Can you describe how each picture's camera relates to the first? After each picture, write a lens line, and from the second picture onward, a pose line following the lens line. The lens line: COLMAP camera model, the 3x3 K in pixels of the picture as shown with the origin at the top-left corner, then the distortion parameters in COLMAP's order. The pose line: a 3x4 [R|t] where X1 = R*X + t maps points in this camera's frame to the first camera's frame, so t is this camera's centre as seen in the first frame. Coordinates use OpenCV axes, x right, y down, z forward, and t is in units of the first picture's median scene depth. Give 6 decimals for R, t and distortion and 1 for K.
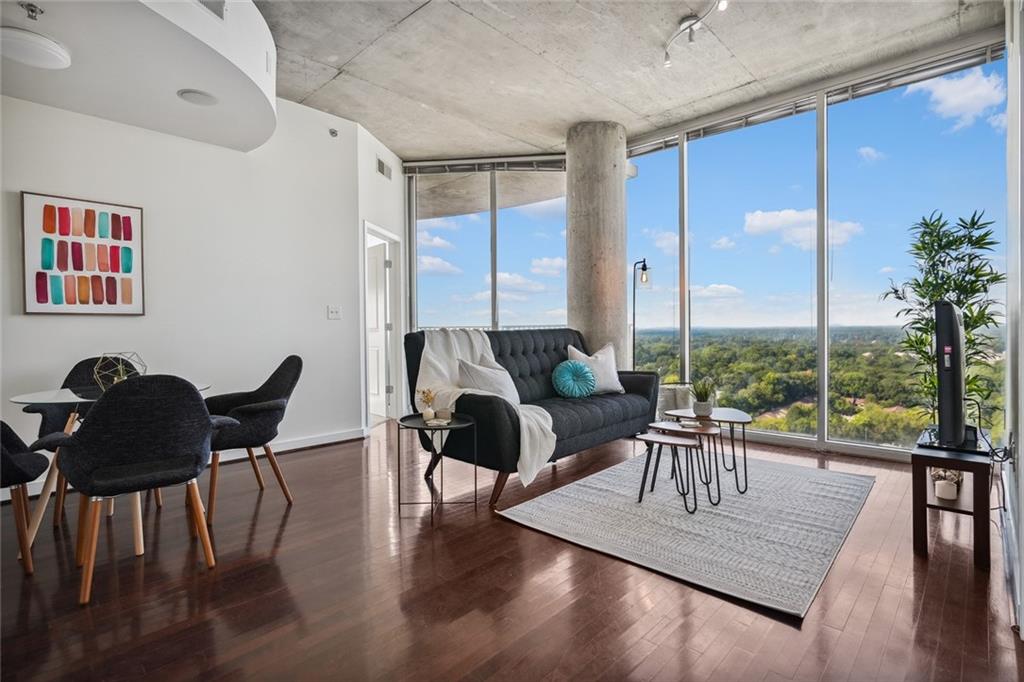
lens RADIAL K [[496.5, 0, 515.4], [0, 496.5, 334.2], [0, 0, 1]] dist [-0.005803, 0.001871]
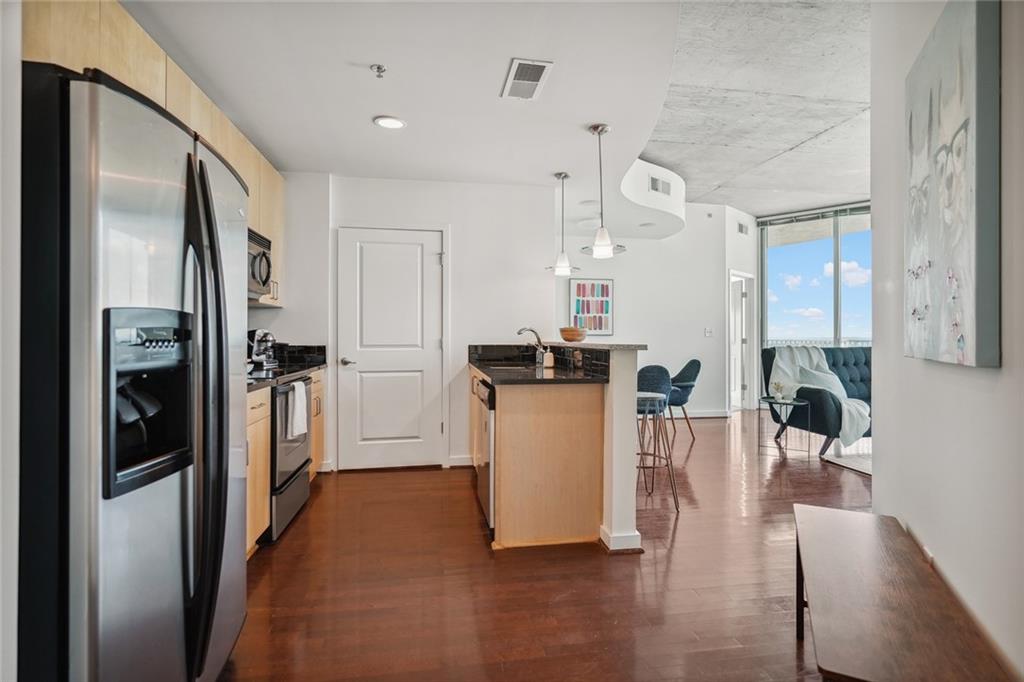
lens RADIAL K [[496.5, 0, 517.5], [0, 496.5, 334.5], [0, 0, 1]] dist [-0.005803, 0.001871]
pose [[0.797812, 0.009145, -0.602837, 0.113404], [-0.017131, 0.999825, -0.007505, -0.021128], [0.602663, 0.016315, 0.797829, -0.760162]]
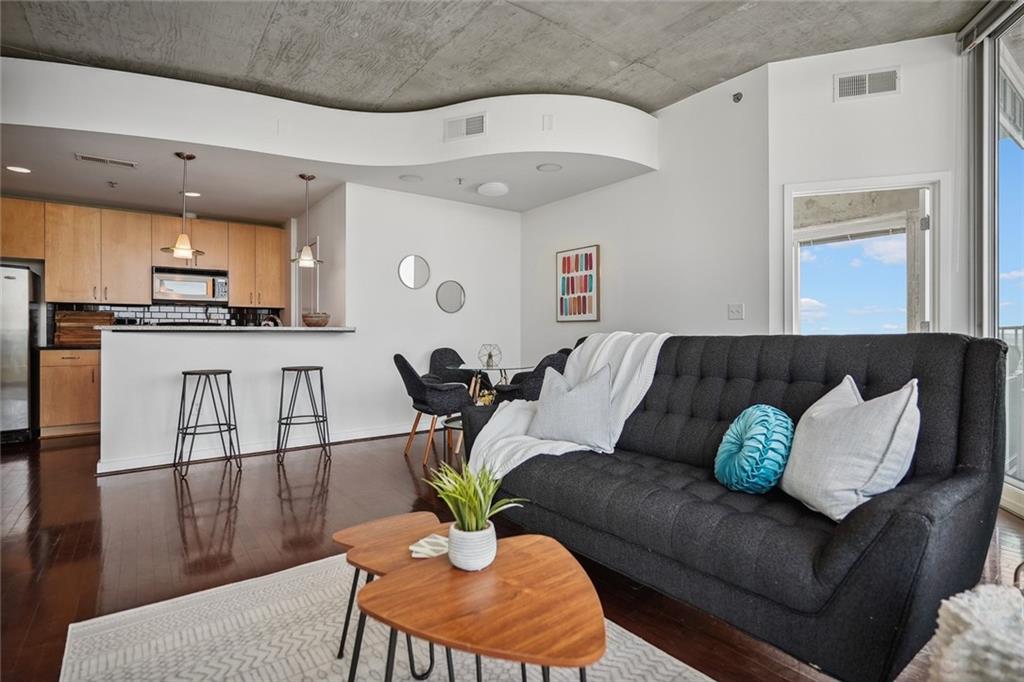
lens RADIAL K [[496.5, 0, 513.9], [0, 496.5, 334.1], [0, 0, 1]] dist [-0.005803, 0.001871]
pose [[-0.171838, 0.015694, -0.985000, 0.690010], [-0.011266, 0.999776, 0.017894, -0.023614], [0.985061, 0.014172, -0.171623, 1.017784]]
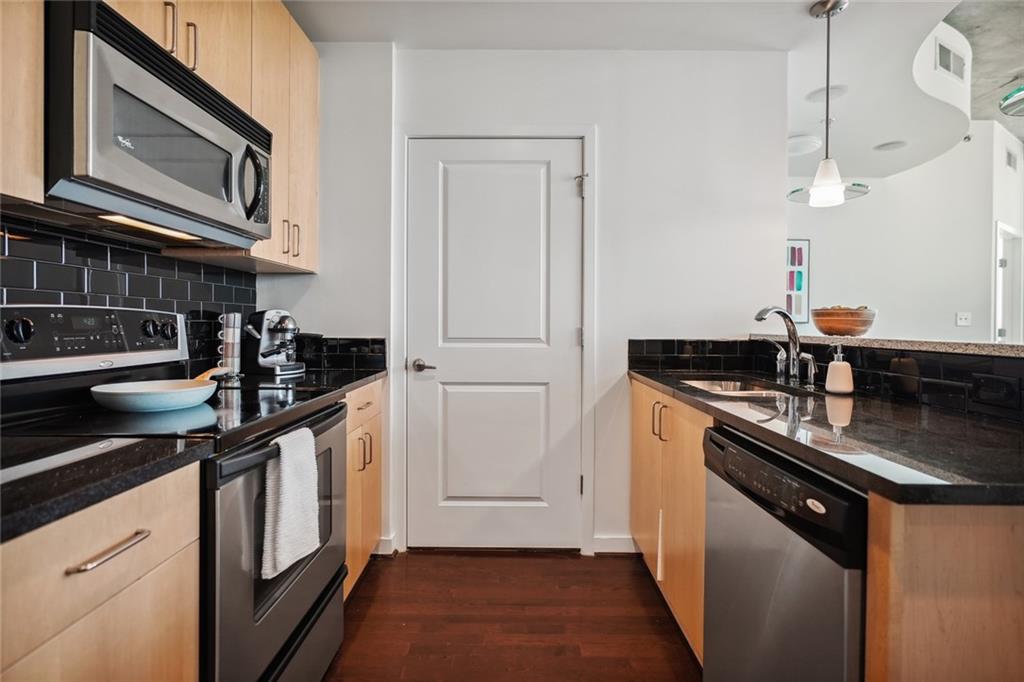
lens RADIAL K [[496.5, 0, 513.7], [0, 496.5, 325.4], [0, 0, 1]] dist [-0.005803, 0.001871]
pose [[0.679286, 0.019177, -0.733623, -0.329040], [-0.022730, 0.999729, 0.005087, -0.021308], [0.733521, 0.013220, 0.679538, -0.437043]]
